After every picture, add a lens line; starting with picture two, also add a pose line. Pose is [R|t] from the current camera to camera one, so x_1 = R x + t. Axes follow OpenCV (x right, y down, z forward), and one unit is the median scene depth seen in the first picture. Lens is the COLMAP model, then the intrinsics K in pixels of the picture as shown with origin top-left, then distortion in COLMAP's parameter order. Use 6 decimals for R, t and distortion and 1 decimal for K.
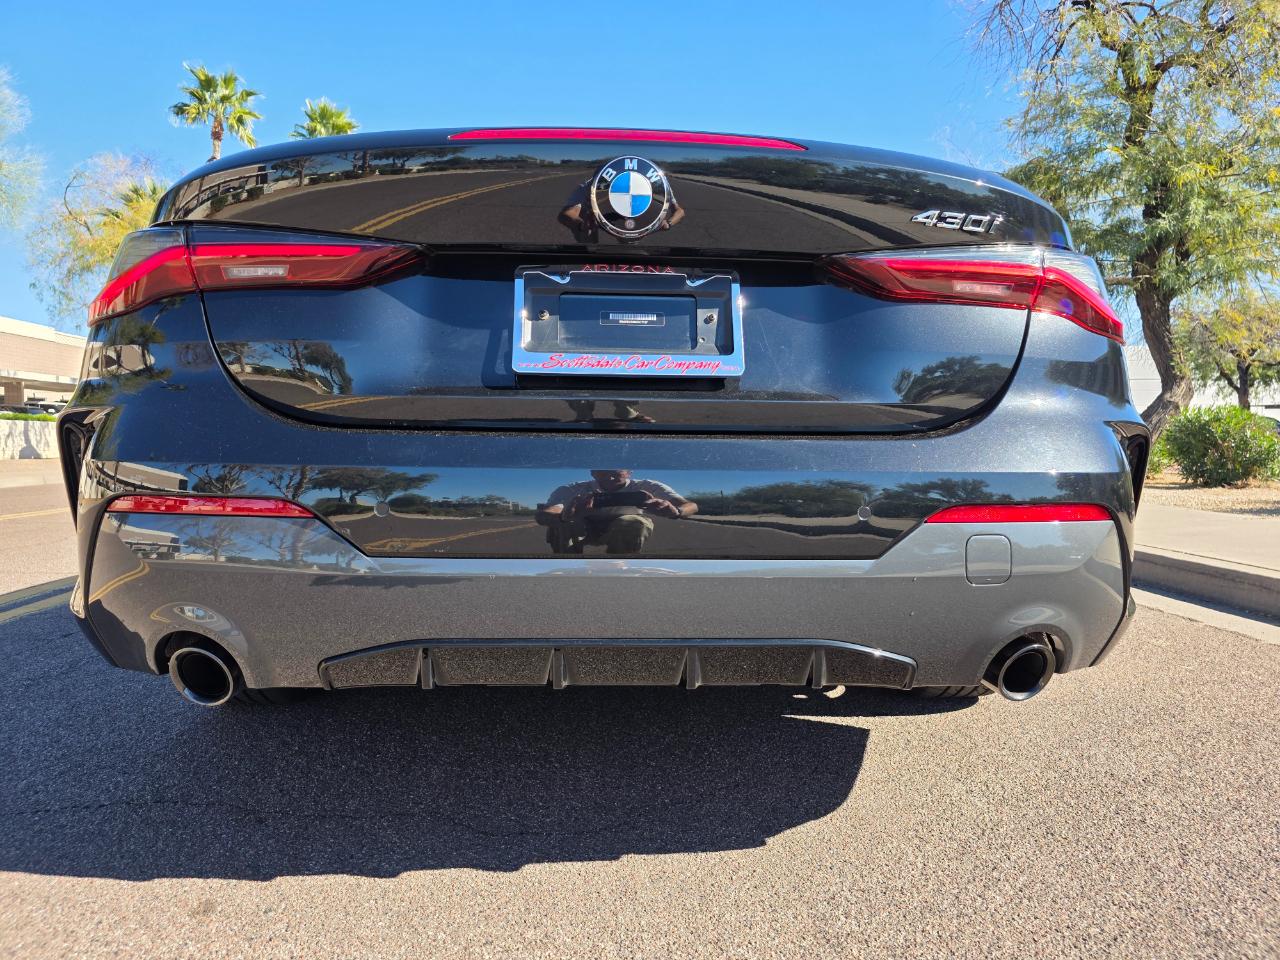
lens RADIAL K [[873.8, 0, 646.2], [0, 873.8, 471.7], [0, 0, 1]] dist [0.047400, -0.041956]
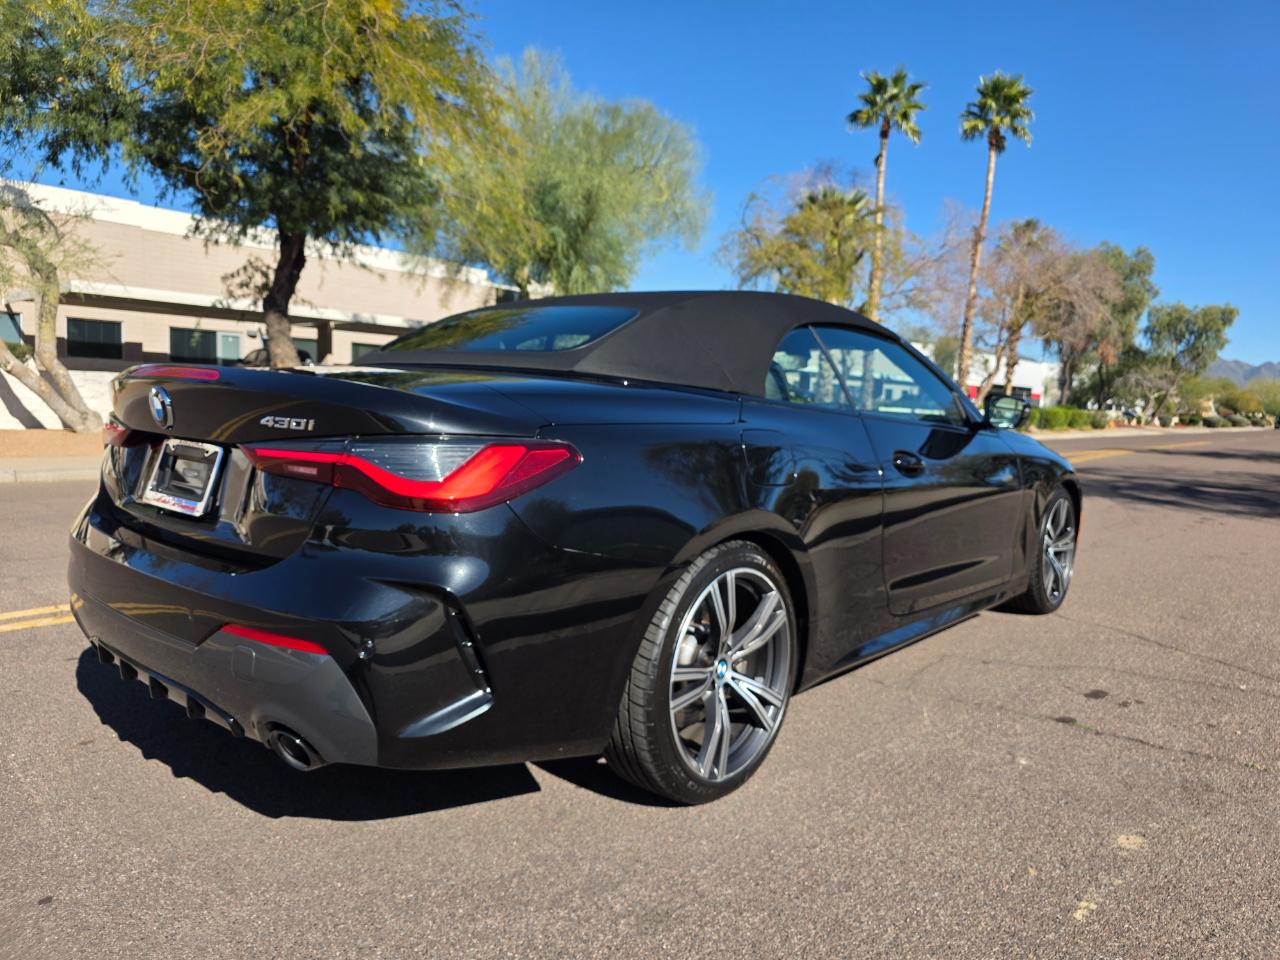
lens RADIAL K [[873.8, 0, 646.2], [0, 873.8, 471.7], [0, 0, 1]] dist [0.047400, -0.041956]
pose [[0.723881, 0.082450, -0.684981, 1.658388], [-0.058530, 0.996593, 0.058104, -0.306804], [0.687438, -0.001968, 0.726240, 0.354369]]
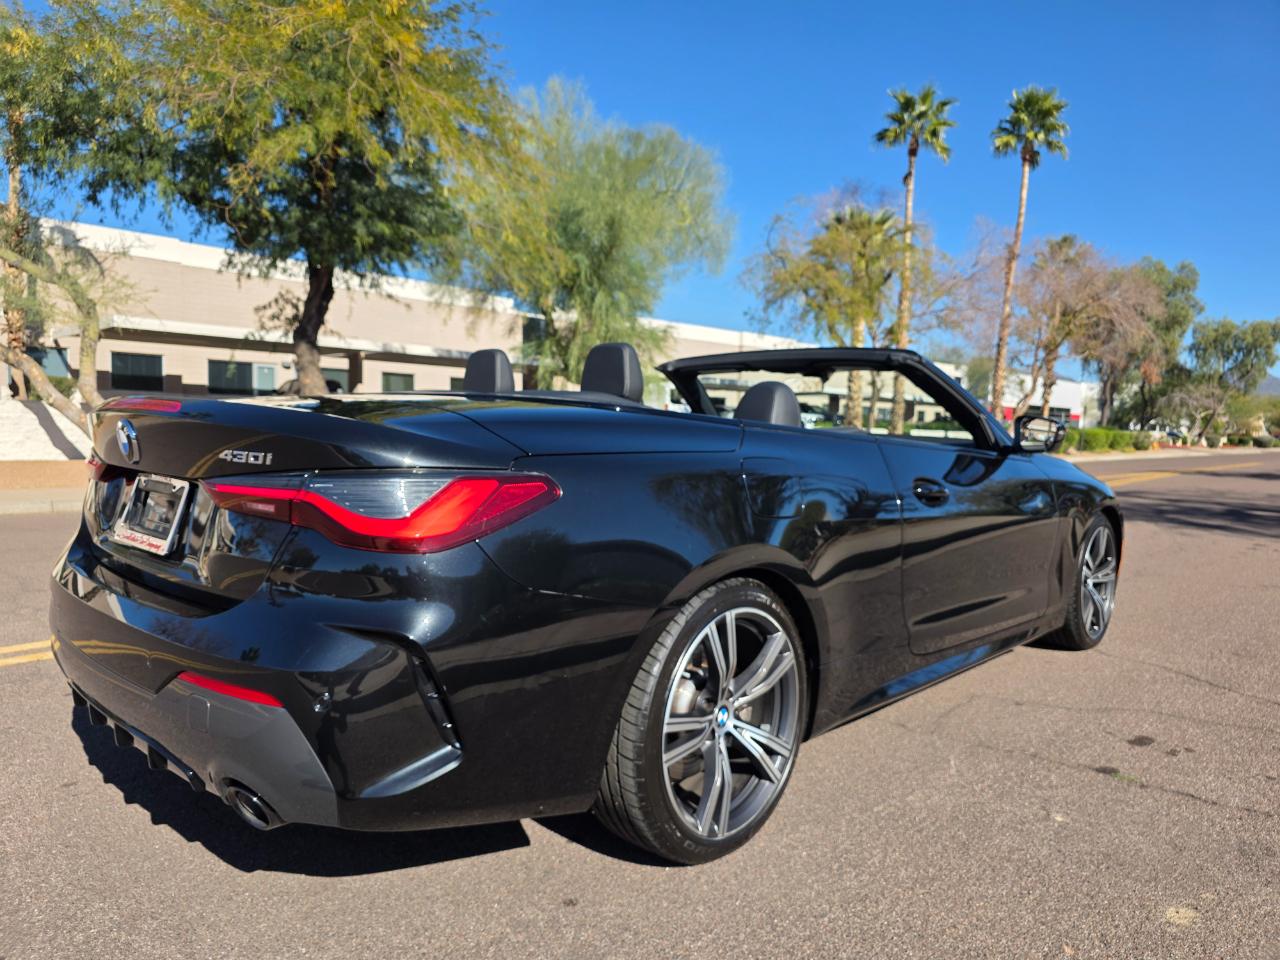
lens RADIAL K [[871.2, 0, 622.7], [0, 871.2, 489.8], [0, 0, 1]] dist [0.045108, -0.040767]
pose [[0.682608, 0.072728, -0.727156, 1.621177], [-0.049411, 0.997352, 0.053368, -0.317324], [0.729112, -0.000500, 0.684394, 0.486572]]
